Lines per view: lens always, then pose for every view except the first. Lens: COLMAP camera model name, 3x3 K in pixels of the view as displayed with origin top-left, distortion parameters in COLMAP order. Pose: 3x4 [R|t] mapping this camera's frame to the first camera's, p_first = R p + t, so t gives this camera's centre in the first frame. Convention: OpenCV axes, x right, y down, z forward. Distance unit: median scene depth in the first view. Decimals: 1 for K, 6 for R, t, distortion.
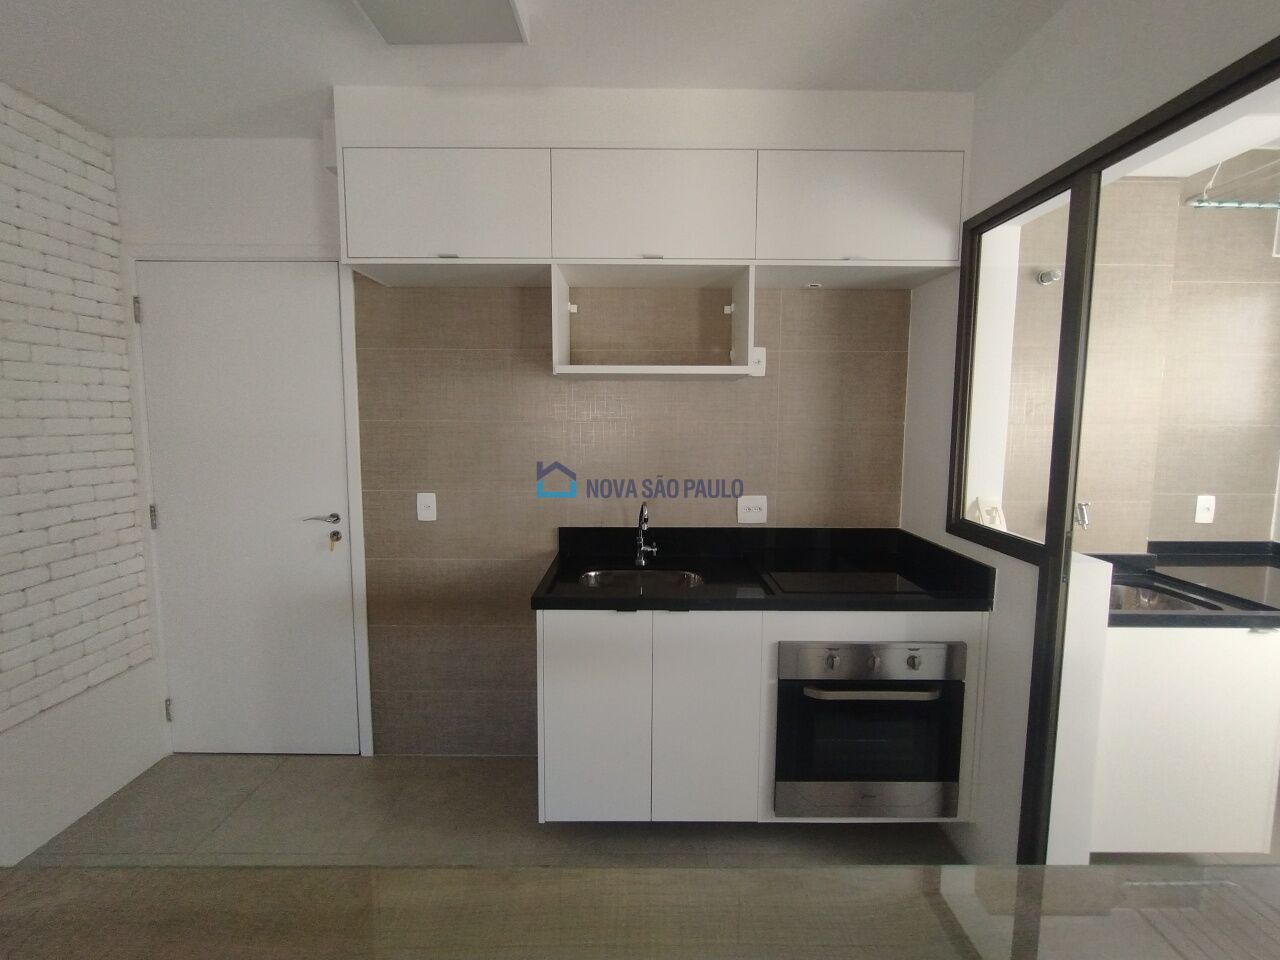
lens RADIAL K [[579.6, 0, 641.4], [0, 579.6, 475.7], [0, 0, 1]] dist [-0.000289, -0.000042]
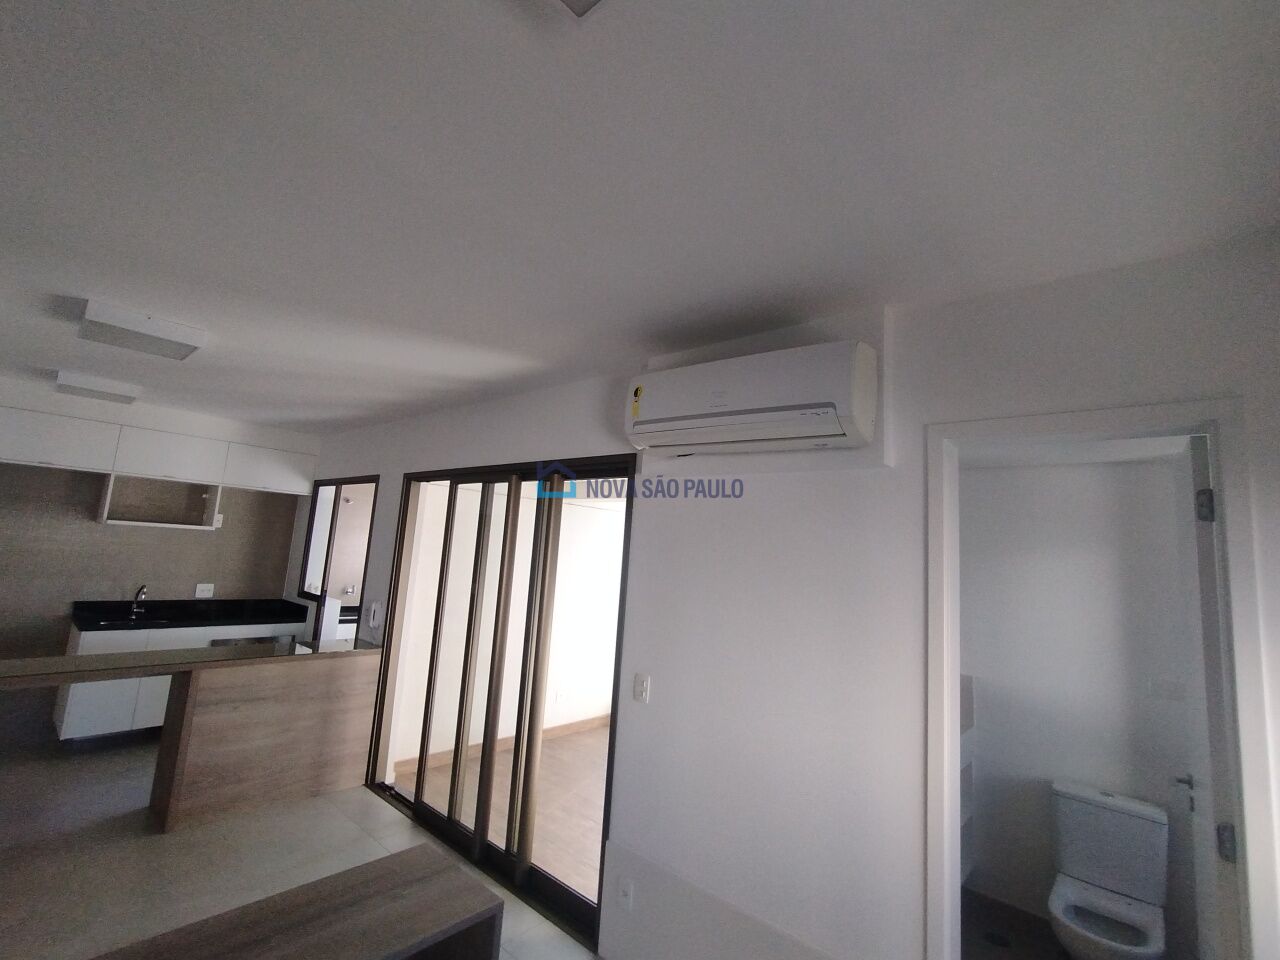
lens RADIAL K [[579.6, 0, 646.1], [0, 579.6, 471.6], [0, 0, 1]] dist [-0.000289, -0.000042]
pose [[0.667914, 0.143366, 0.730299, -0.387147], [0.007504, 0.979924, -0.199232, 0.076056], [-0.744200, 0.138550, 0.653429, -1.864363]]
